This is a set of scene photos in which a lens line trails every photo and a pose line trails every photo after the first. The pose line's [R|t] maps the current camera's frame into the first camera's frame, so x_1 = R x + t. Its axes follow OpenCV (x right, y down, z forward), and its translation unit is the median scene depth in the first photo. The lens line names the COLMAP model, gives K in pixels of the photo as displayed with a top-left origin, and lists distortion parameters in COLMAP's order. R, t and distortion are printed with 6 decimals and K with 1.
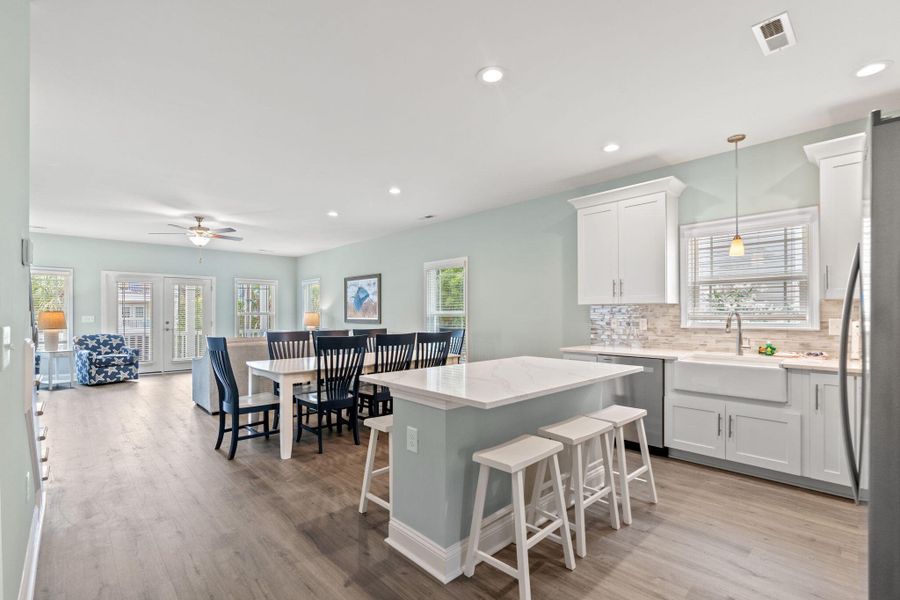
lens RADIAL K [[410.2, 0, 453.2], [0, 410.2, 313.5], [0, 0, 1]] dist [-0.011313, 0.002816]
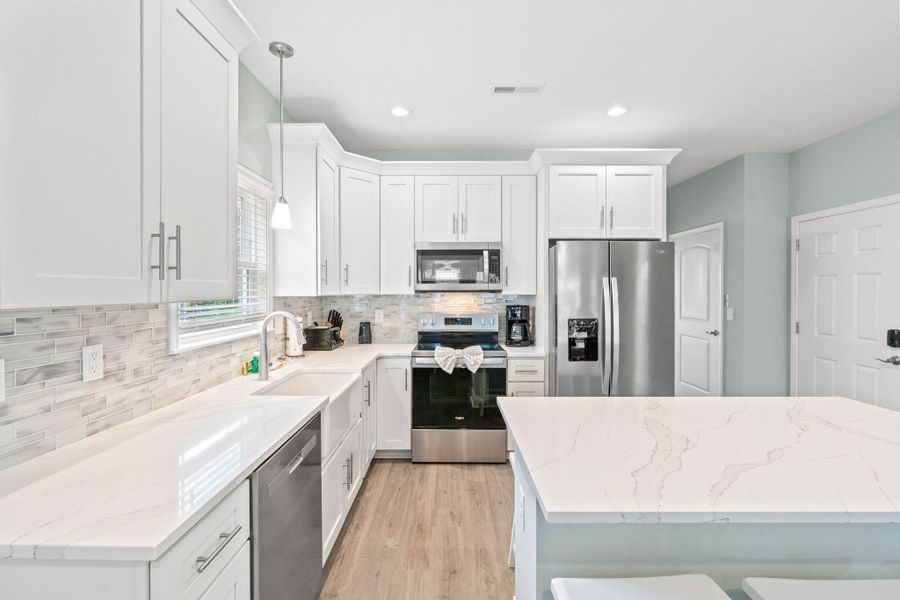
lens RADIAL K [[410.2, 0, 450.5], [0, 410.2, 295.0], [0, 0, 1]] dist [-0.011313, 0.002816]
pose [[-0.721961, -0.005832, 0.691909, 0.018482], [0.001728, 0.999946, 0.010231, -0.018812], [-0.691932, 0.008582, -0.721912, 0.620996]]
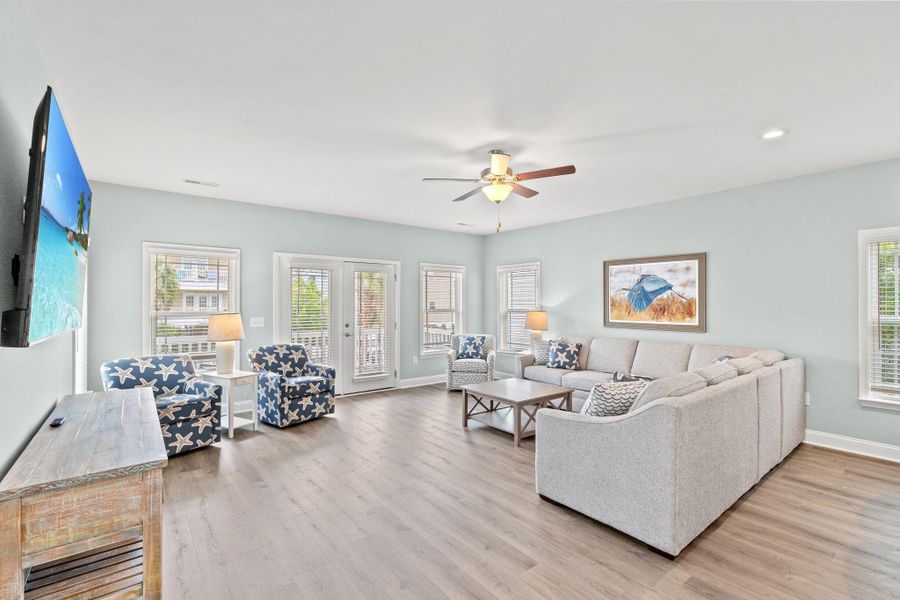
lens RADIAL K [[410.2, 0, 448.9], [0, 410.2, 301.0], [0, 0, 1]] dist [-0.011313, 0.002816]
pose [[0.995867, 0.001593, -0.090809, -0.553686], [-0.001942, 0.999991, -0.003756, -0.021594], [0.090802, 0.003917, 0.995861, 0.368241]]
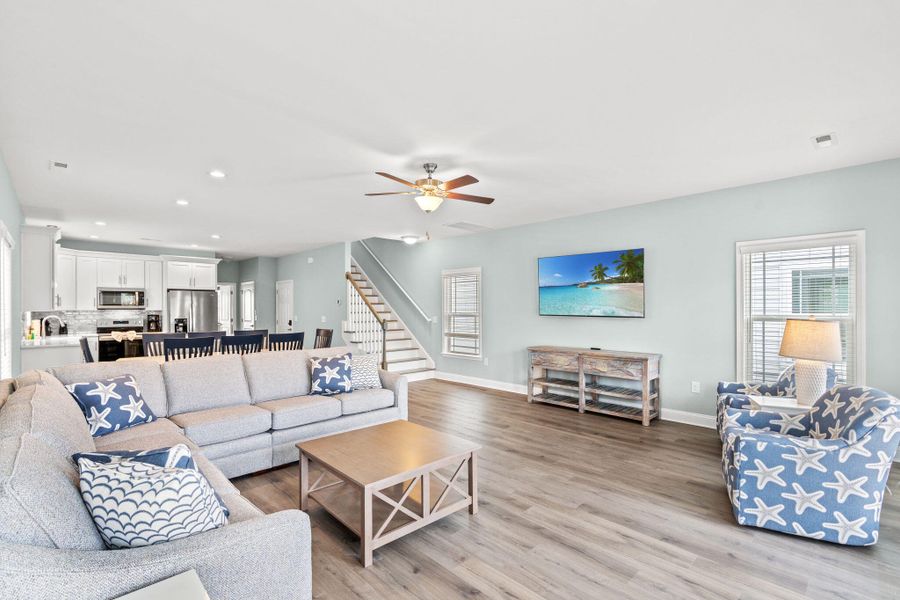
lens RADIAL K [[410.2, 0, 450.4], [0, 410.2, 306.3], [0, 0, 1]] dist [-0.011313, 0.002816]
pose [[-0.999893, 0.007071, -0.012820, -0.563137], [0.007199, 0.999925, -0.009912, -0.007142], [0.012749, -0.010003, -0.999869, 1.427729]]
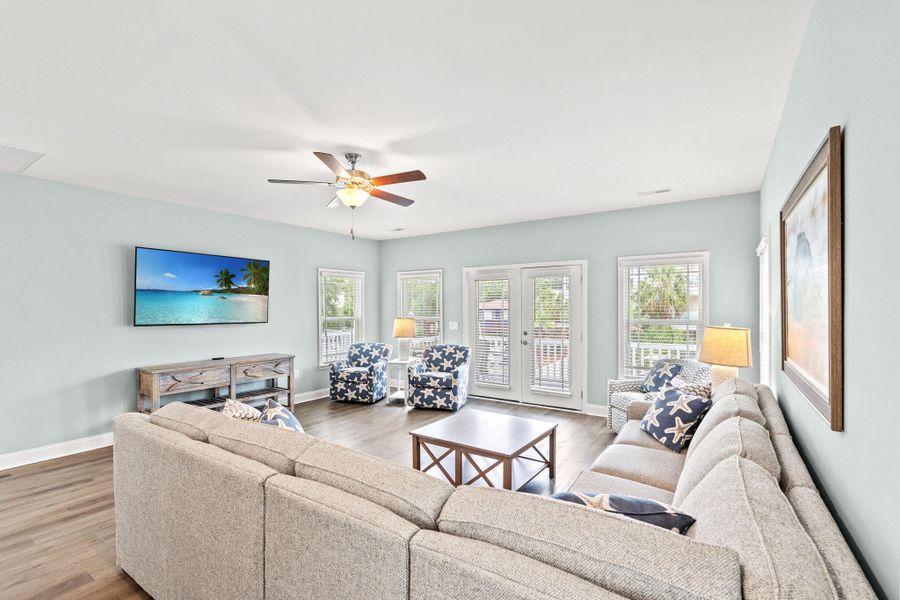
lens RADIAL K [[410.2, 0, 446.4], [0, 410.2, 308.9], [0, 0, 1]] dist [-0.011313, 0.002816]
pose [[0.197960, 0.002426, -0.980207, -0.051597], [0.006083, 0.999975, 0.003704, -0.026925], [0.980191, -0.006696, 0.197940, 0.881435]]
